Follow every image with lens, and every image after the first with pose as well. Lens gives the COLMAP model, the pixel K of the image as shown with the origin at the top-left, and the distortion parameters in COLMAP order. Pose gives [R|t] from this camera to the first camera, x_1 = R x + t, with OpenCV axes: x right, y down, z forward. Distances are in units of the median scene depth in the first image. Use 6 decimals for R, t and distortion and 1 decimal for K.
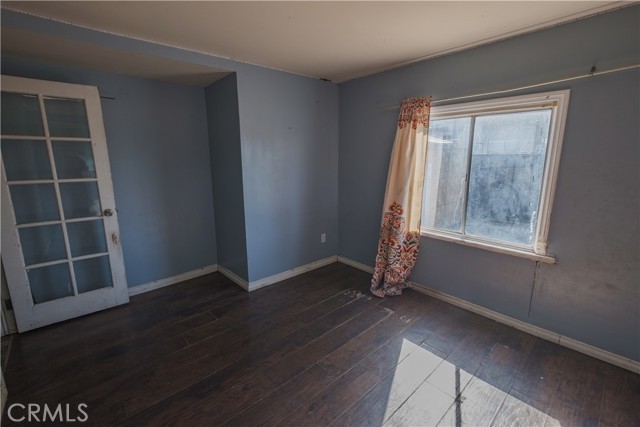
lens RADIAL K [[281.6, 0, 315.7], [0, 281.6, 209.2], [0, 0, 1]] dist [-0.000306, -0.000456]
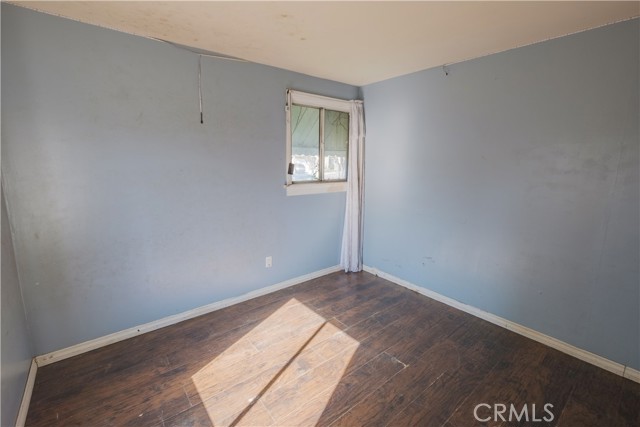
lens RADIAL K [[281.6, 0, 315.7], [0, 281.6, 209.2], [0, 0, 1]] dist [-0.000306, -0.000456]
pose [[-0.998586, -0.011959, 0.051793, 0.169281], [0.007379, 0.933739, 0.357880, -0.220106], [-0.052641, 0.357756, -0.932330, 1.129949]]
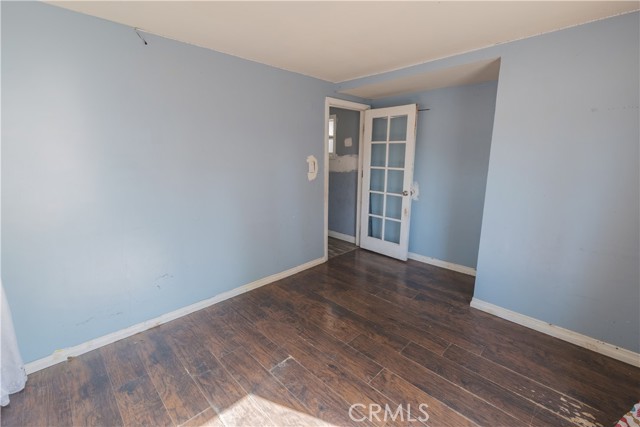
lens RADIAL K [[281.6, 0, 315.7], [0, 281.6, 209.2], [0, 0, 1]] dist [-0.000306, -0.000456]
pose [[0.043639, 0.200555, -0.978710, 0.656255], [-0.188797, 0.963647, 0.189051, -0.094565], [0.981046, 0.176528, 0.079917, 0.466217]]
